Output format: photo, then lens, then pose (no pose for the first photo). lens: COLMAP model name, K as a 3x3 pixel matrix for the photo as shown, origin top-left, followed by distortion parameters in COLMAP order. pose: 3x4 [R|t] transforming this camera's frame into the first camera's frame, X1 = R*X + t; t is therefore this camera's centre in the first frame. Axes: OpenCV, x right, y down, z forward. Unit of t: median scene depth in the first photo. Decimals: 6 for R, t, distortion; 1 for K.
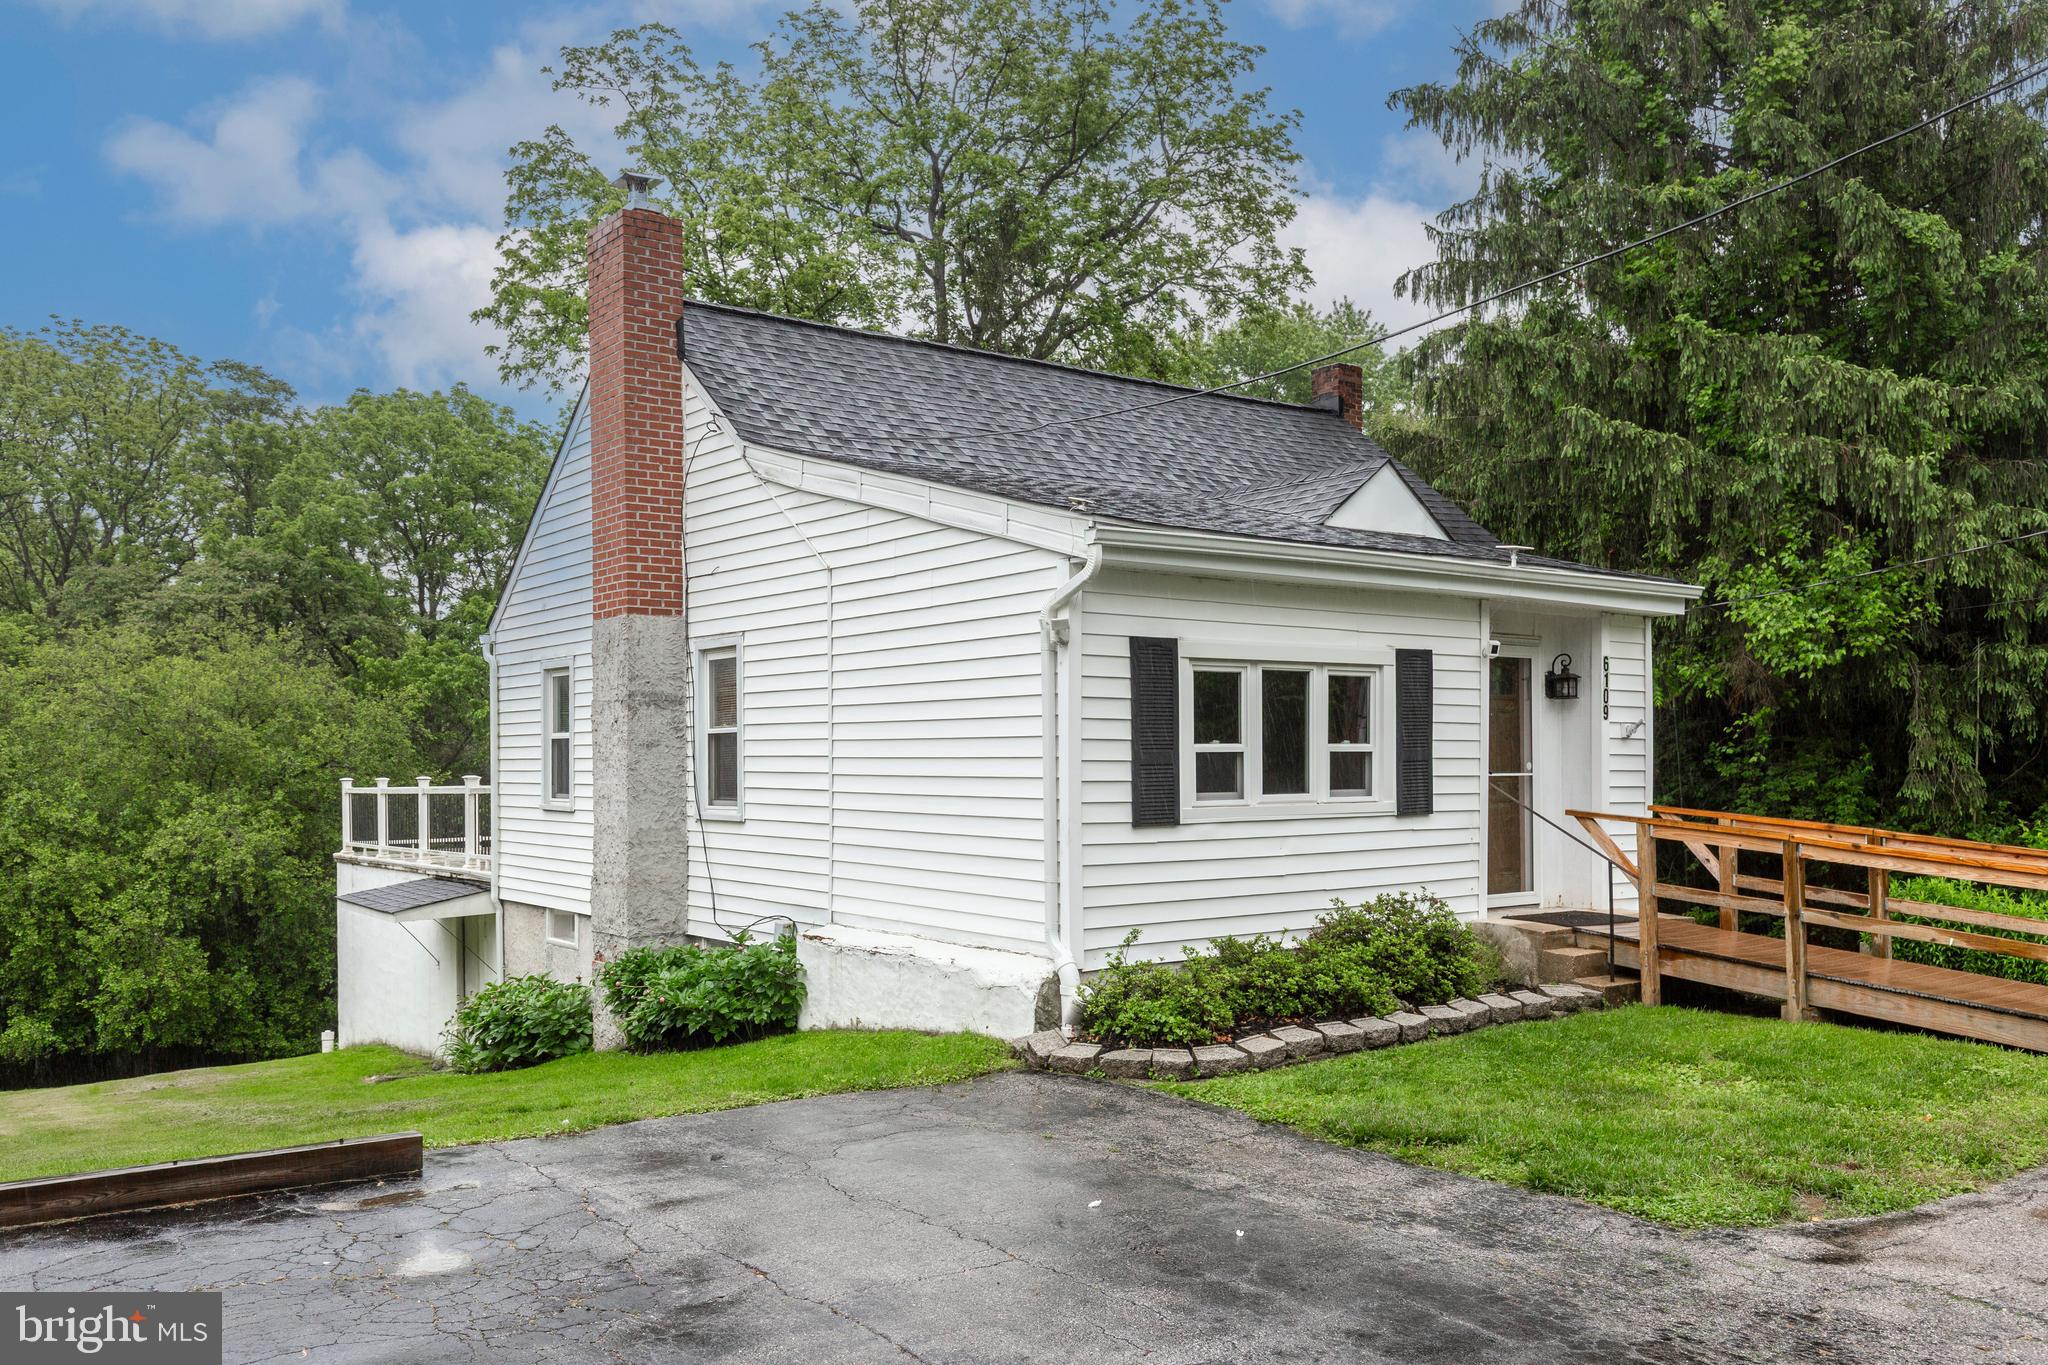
lens RADIAL K [[1647.1, 0, 1003.7], [0, 1647.1, 748.8], [0, 0, 1]] dist [0.003330, -0.002339]
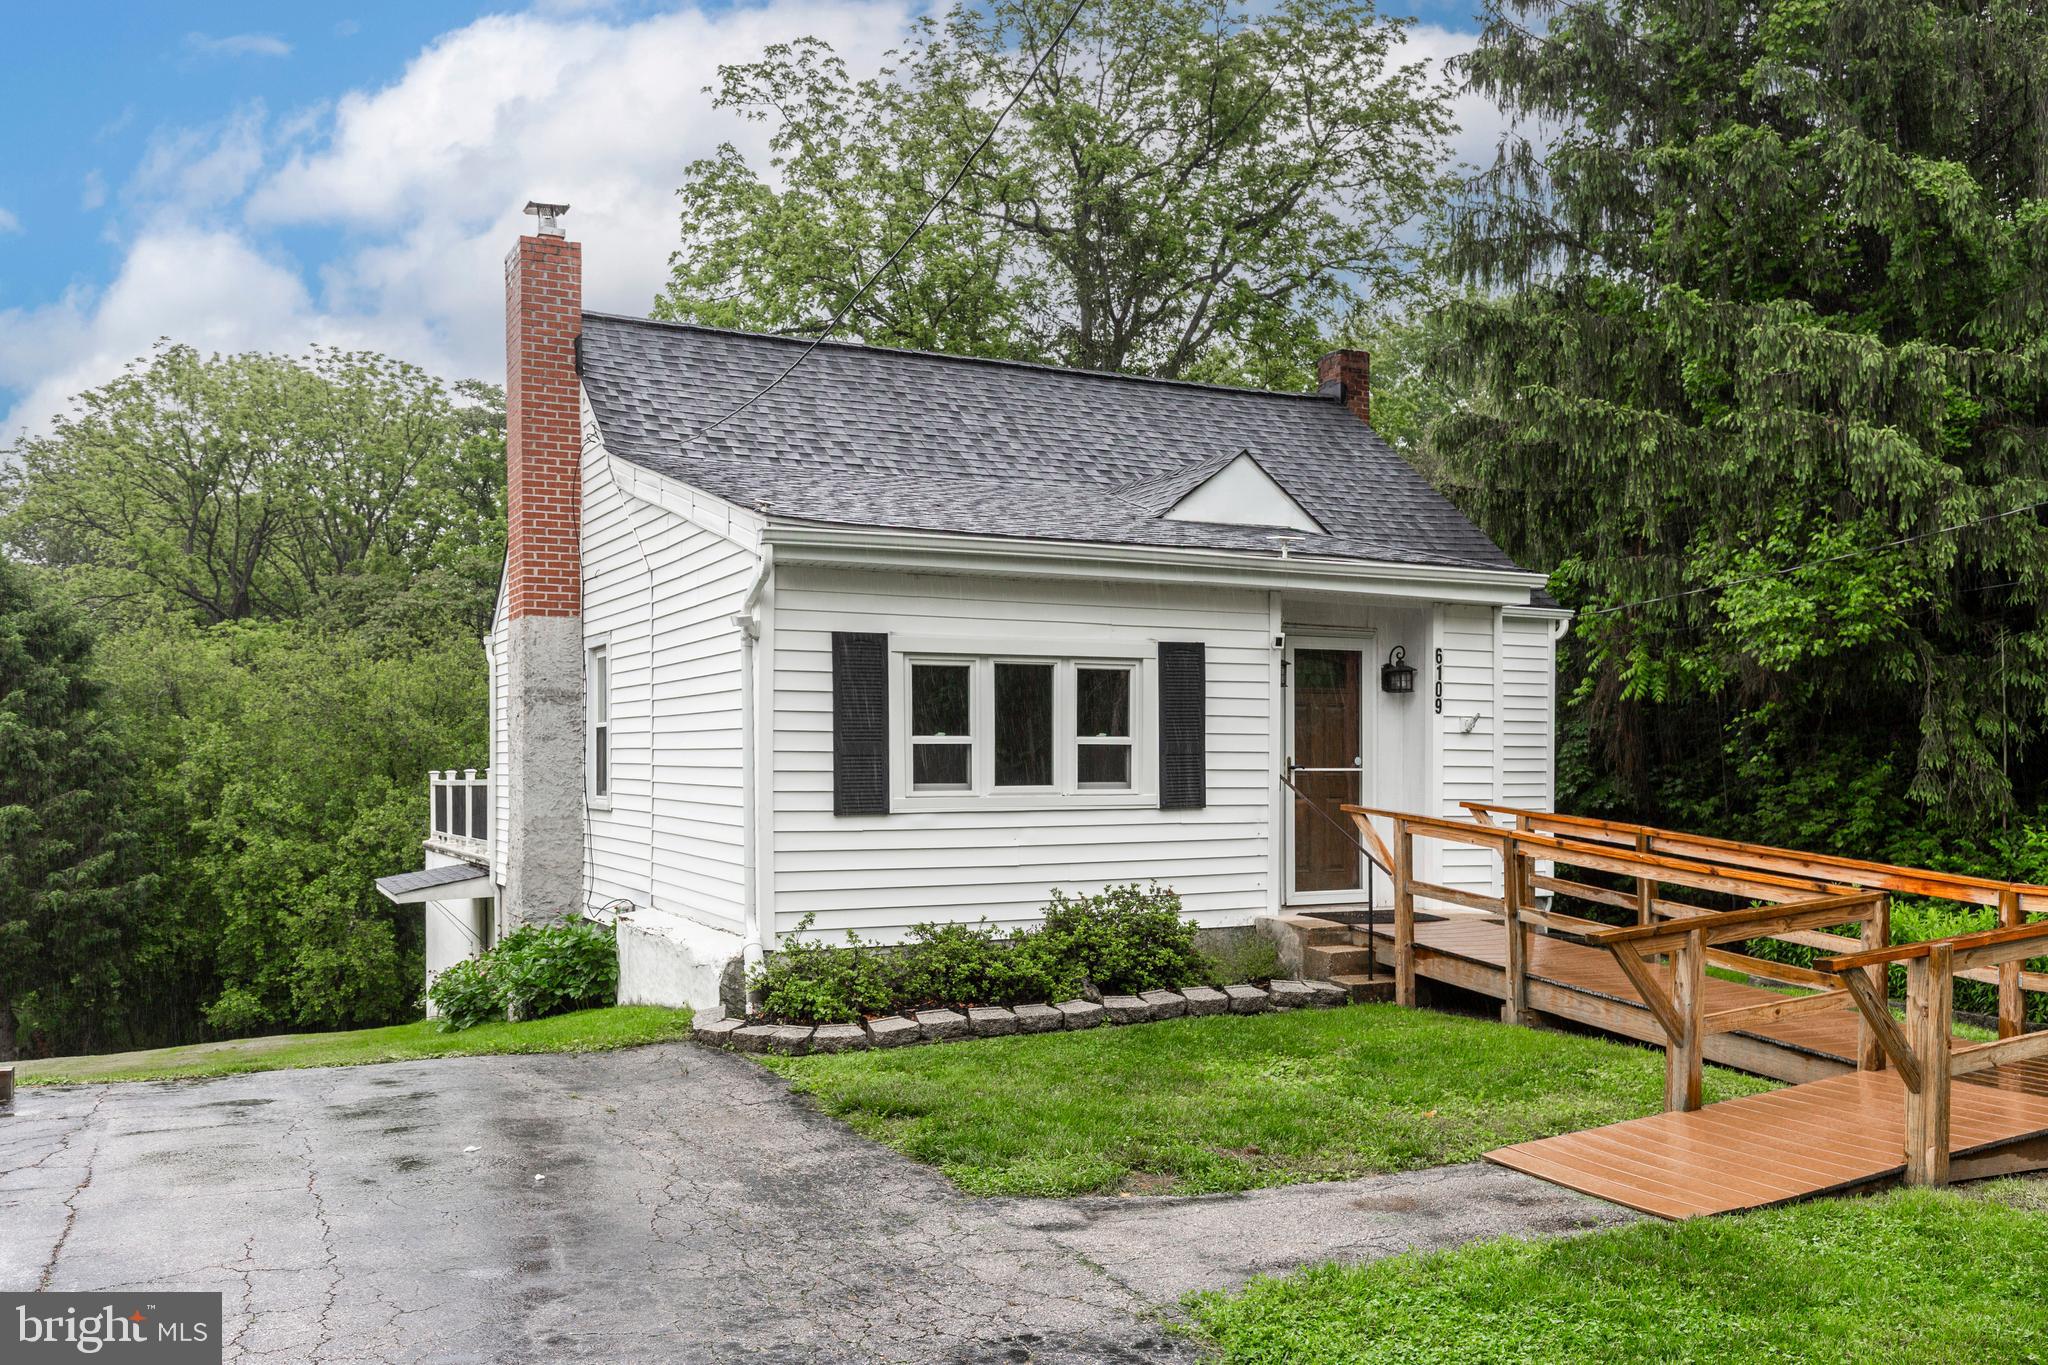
lens RADIAL K [[1678.1, 0, 1004.5], [0, 1678.1, 756.5], [0, 0, 1]] dist [0.004696, 0.004288]
pose [[0.984350, 0.004235, -0.176176, 0.328711], [-0.003529, 0.999984, 0.004319, 0.004797], [0.176192, -0.003629, 0.984349, -0.020775]]
